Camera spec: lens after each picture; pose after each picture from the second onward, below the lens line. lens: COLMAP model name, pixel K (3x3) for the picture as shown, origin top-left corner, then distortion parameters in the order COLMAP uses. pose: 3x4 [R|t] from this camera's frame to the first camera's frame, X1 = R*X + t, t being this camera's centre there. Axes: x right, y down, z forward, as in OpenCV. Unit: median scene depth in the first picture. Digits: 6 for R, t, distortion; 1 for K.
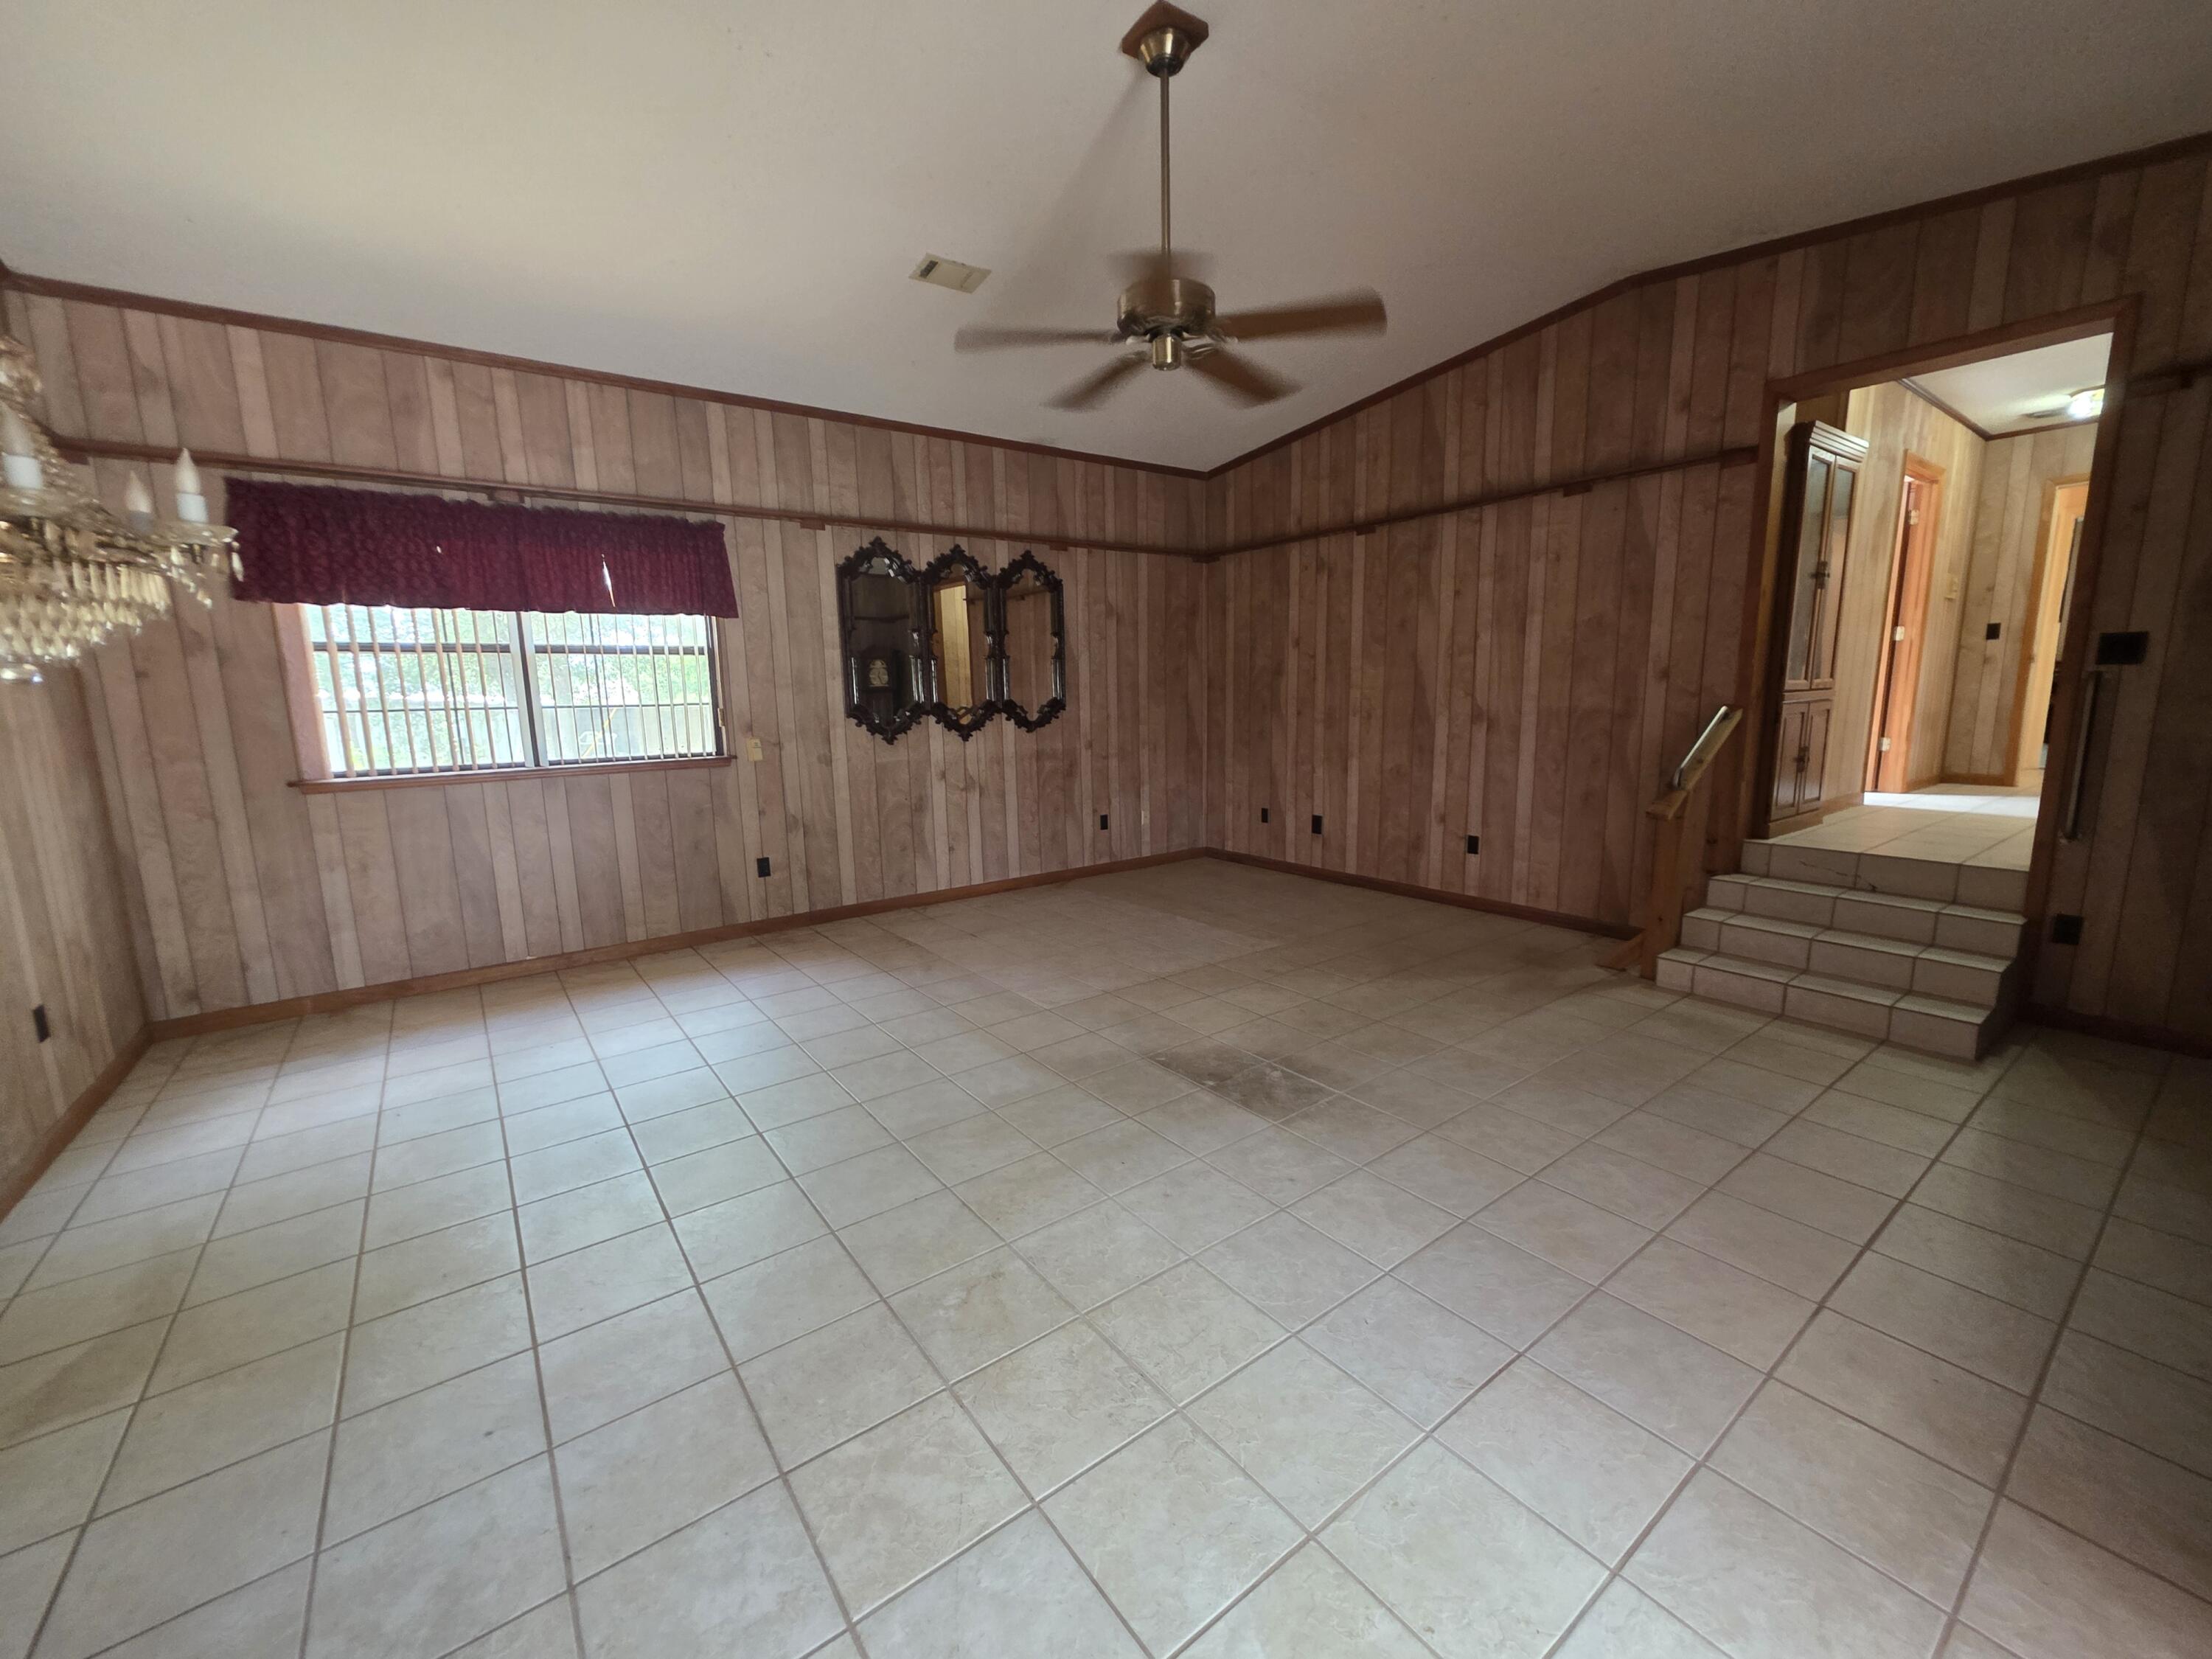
lens RADIAL K [[876.9, 0, 1108.4], [0, 876.9, 829.3], [0, 0, 1]] dist [0.003322, -0.000321]
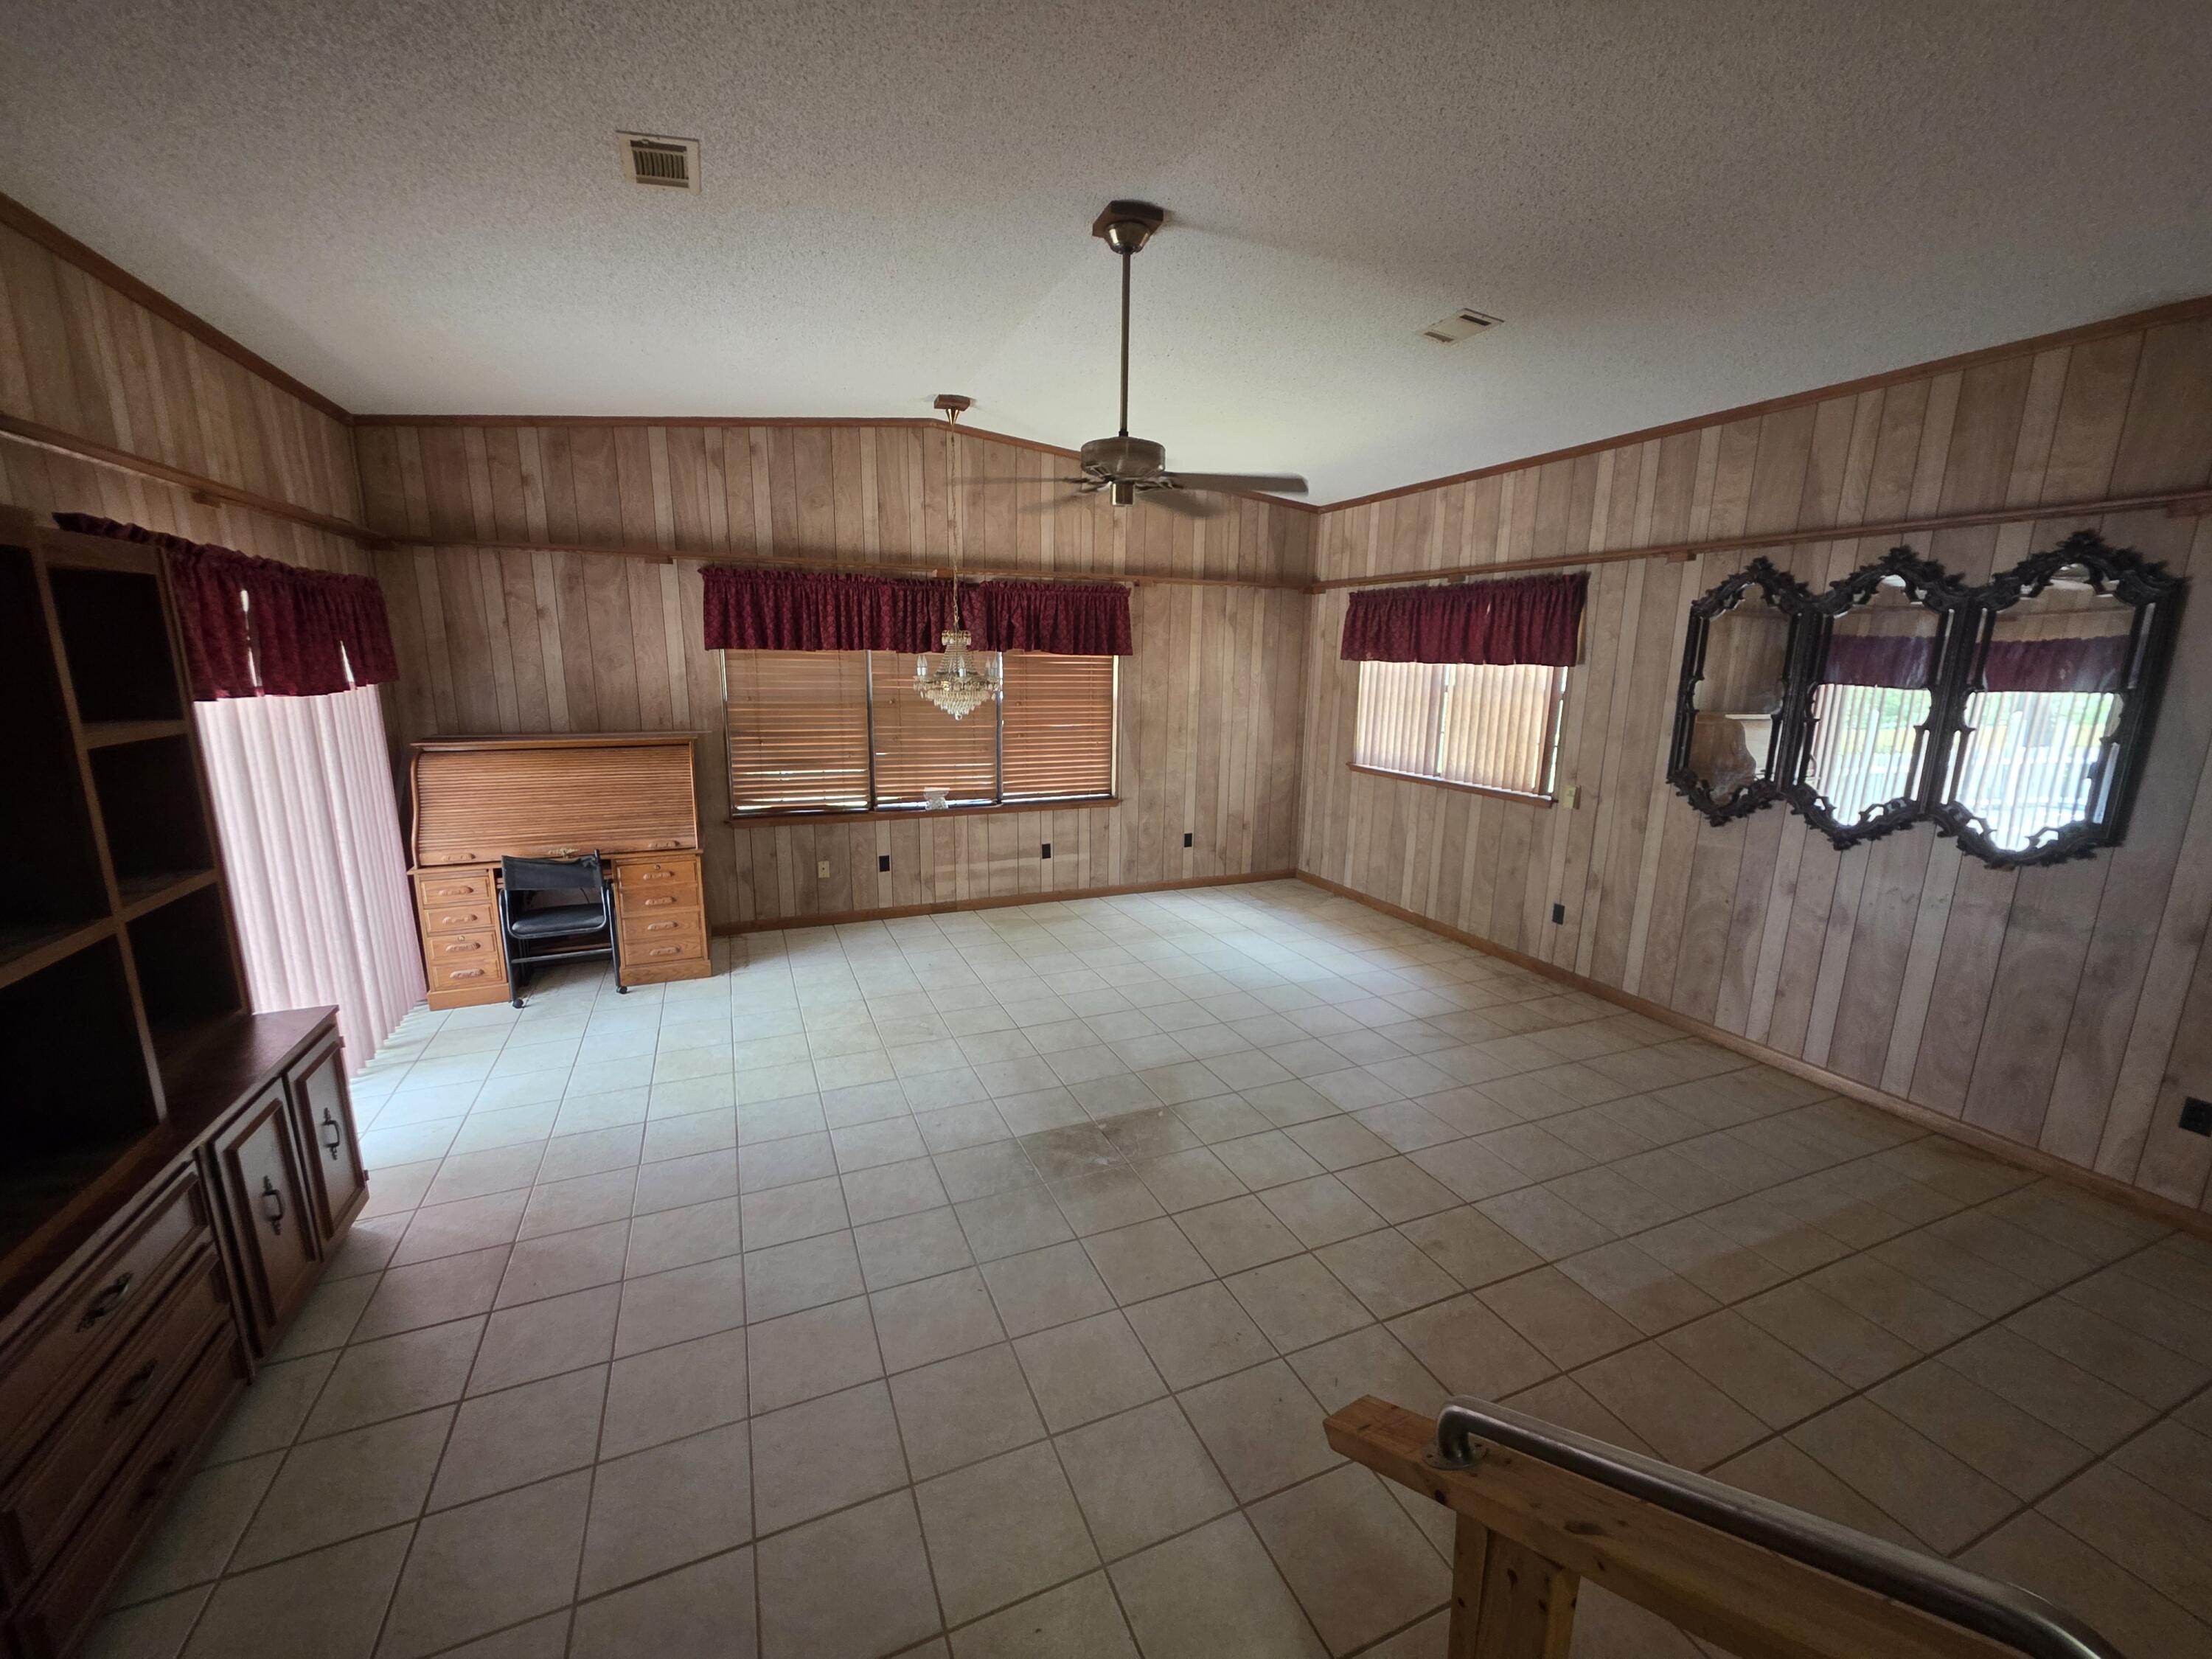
lens RADIAL K [[876.9, 0, 1102.0], [0, 876.9, 836.8], [0, 0, 1]] dist [0.003322, -0.000321]
pose [[-0.227721, 0.214489, -0.949809, 0.704774], [-0.166775, 0.952432, 0.255066, -0.224480], [0.959338, 0.216489, -0.181117, 0.715737]]
